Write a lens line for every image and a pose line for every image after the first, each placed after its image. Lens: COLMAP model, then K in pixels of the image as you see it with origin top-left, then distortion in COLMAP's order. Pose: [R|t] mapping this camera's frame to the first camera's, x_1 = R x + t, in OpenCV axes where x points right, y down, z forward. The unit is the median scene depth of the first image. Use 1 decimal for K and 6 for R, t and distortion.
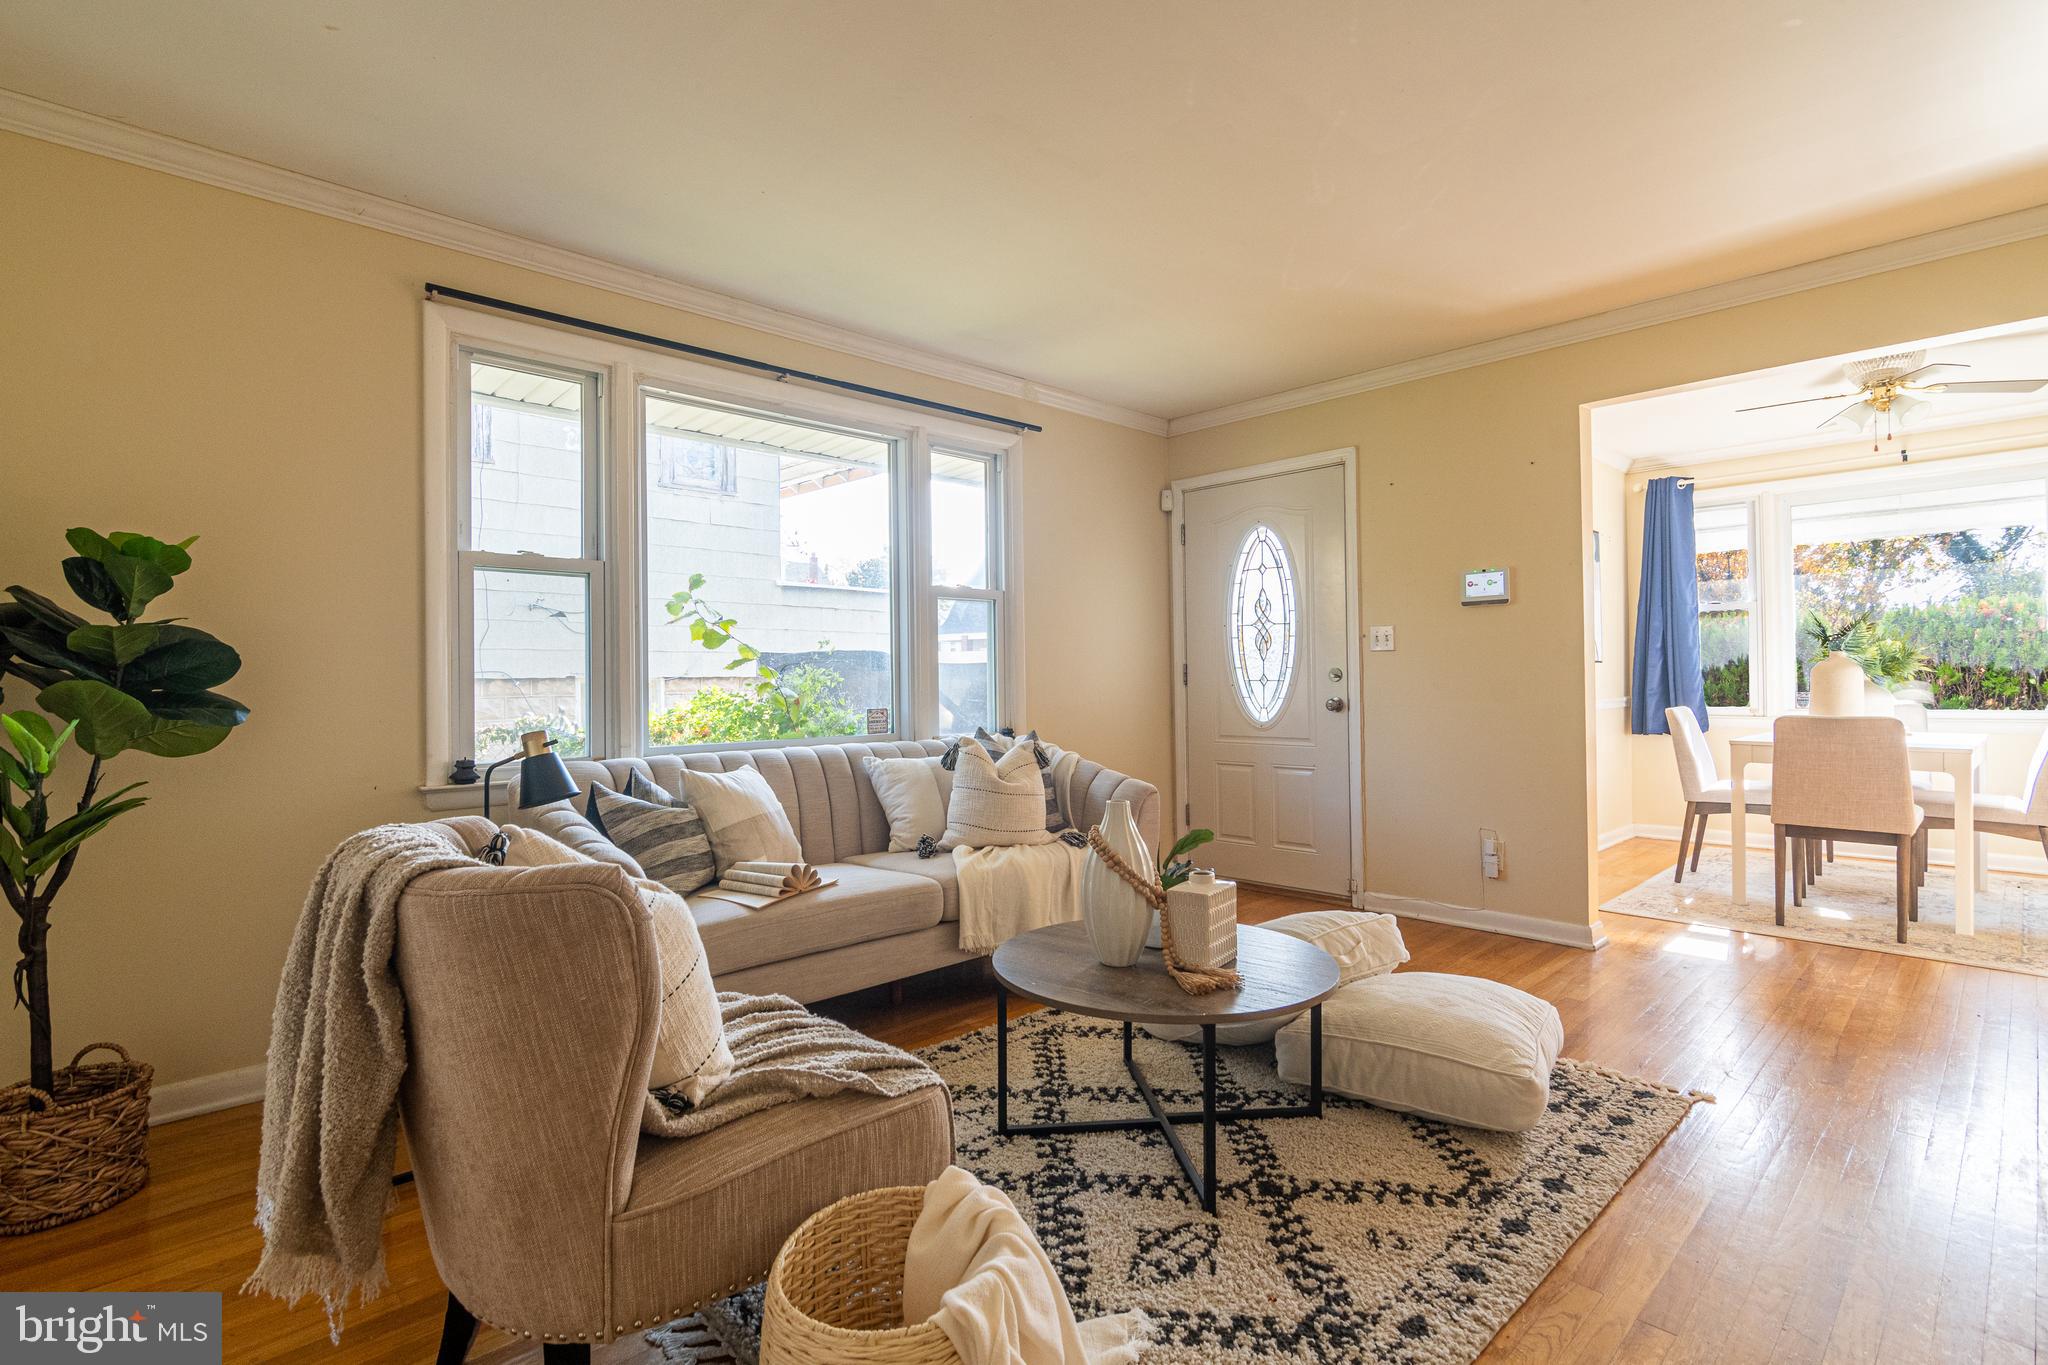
lens RADIAL K [[978.5, 0, 1012.8], [0, 978.5, 672.7], [0, 0, 1]] dist [-0.003854, 0.000313]
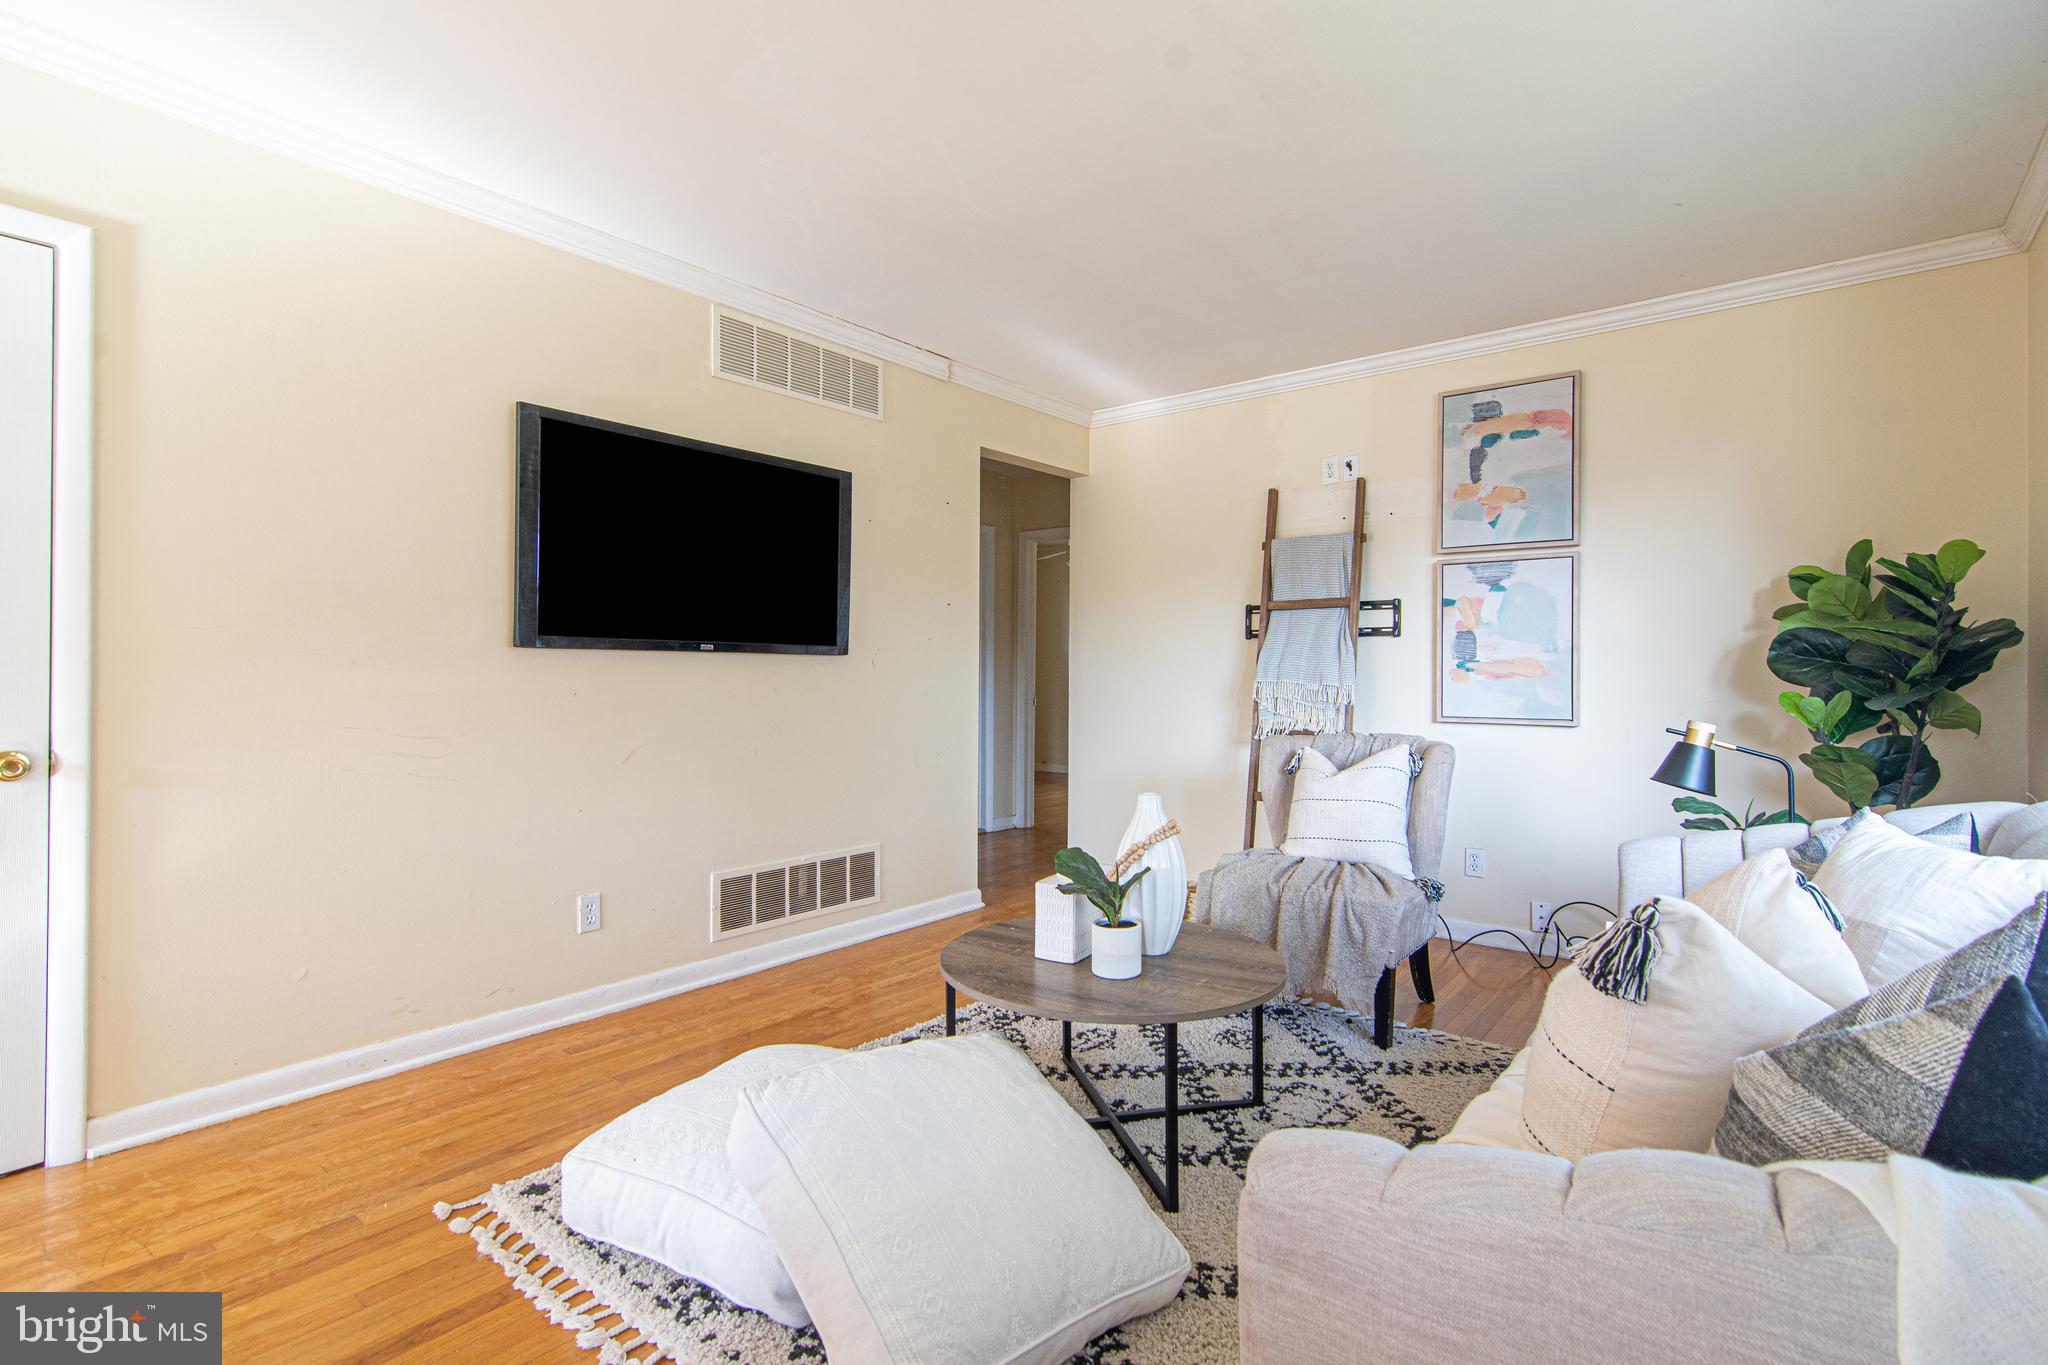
lens RADIAL K [[986.0, 0, 1008.3], [0, 986.0, 672.2], [0, 0, 1]] dist [-0.003971, 0.000478]
pose [[-0.992330, 0.010731, -0.123151, 0.304479], [0.012051, 0.999878, -0.009975, 0.007248], [0.123028, -0.011383, -0.992338, 1.611479]]
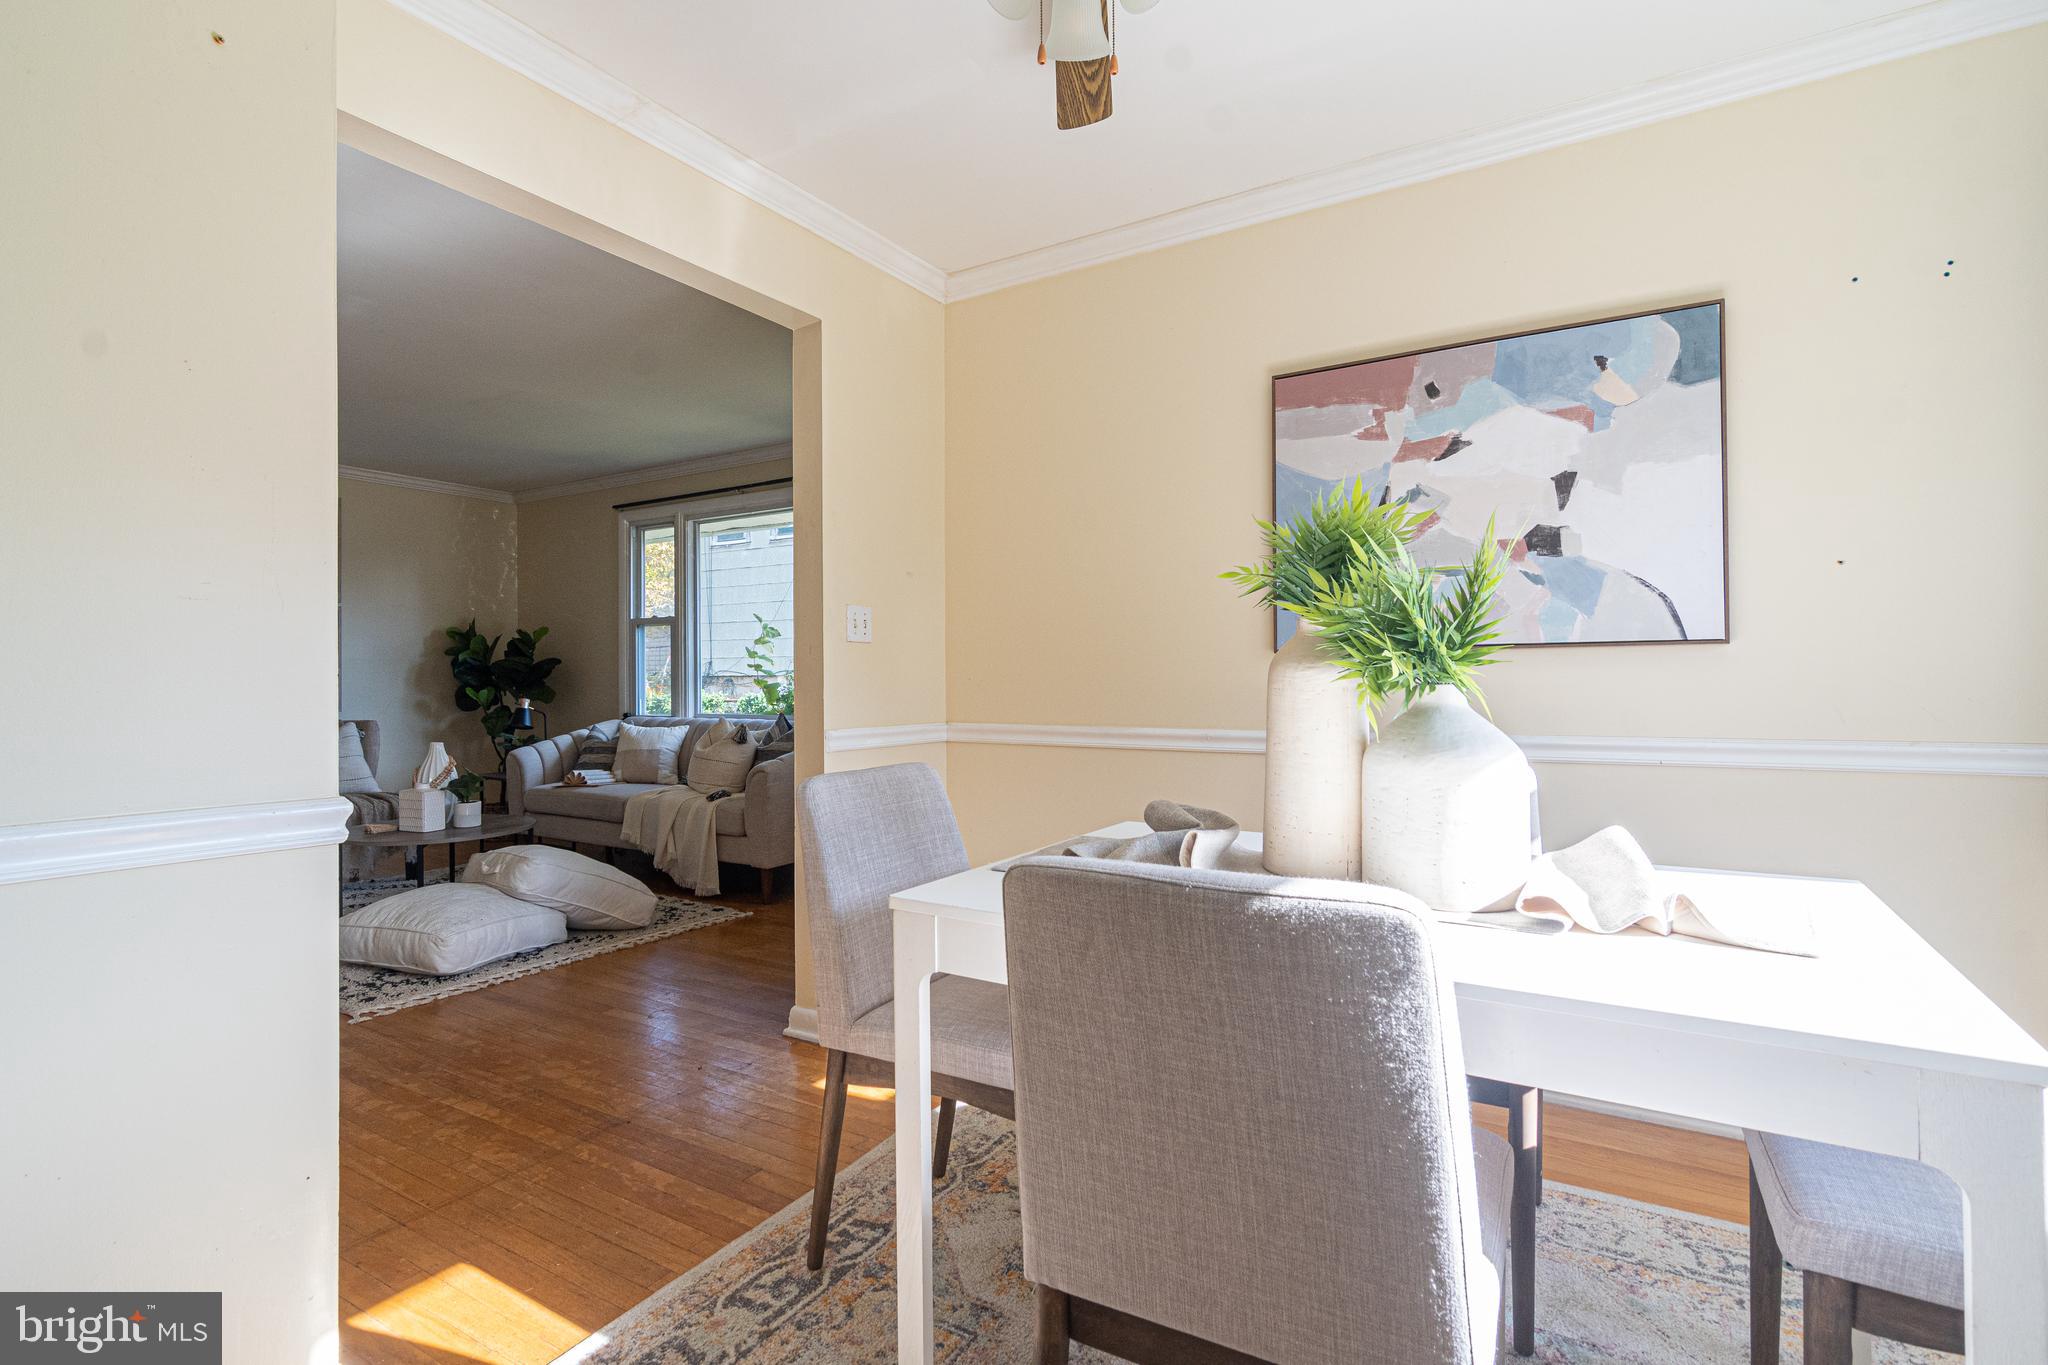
lens RADIAL K [[978.5, 0, 1012.8], [0, 978.5, 672.7], [0, 0, 1]] dist [-0.003854, 0.000313]
pose [[0.245619, 0.000270, -0.969366, 1.847647], [0.010662, 0.999939, 0.002980, -0.000520], [0.969308, -0.011068, 0.245602, 1.320064]]
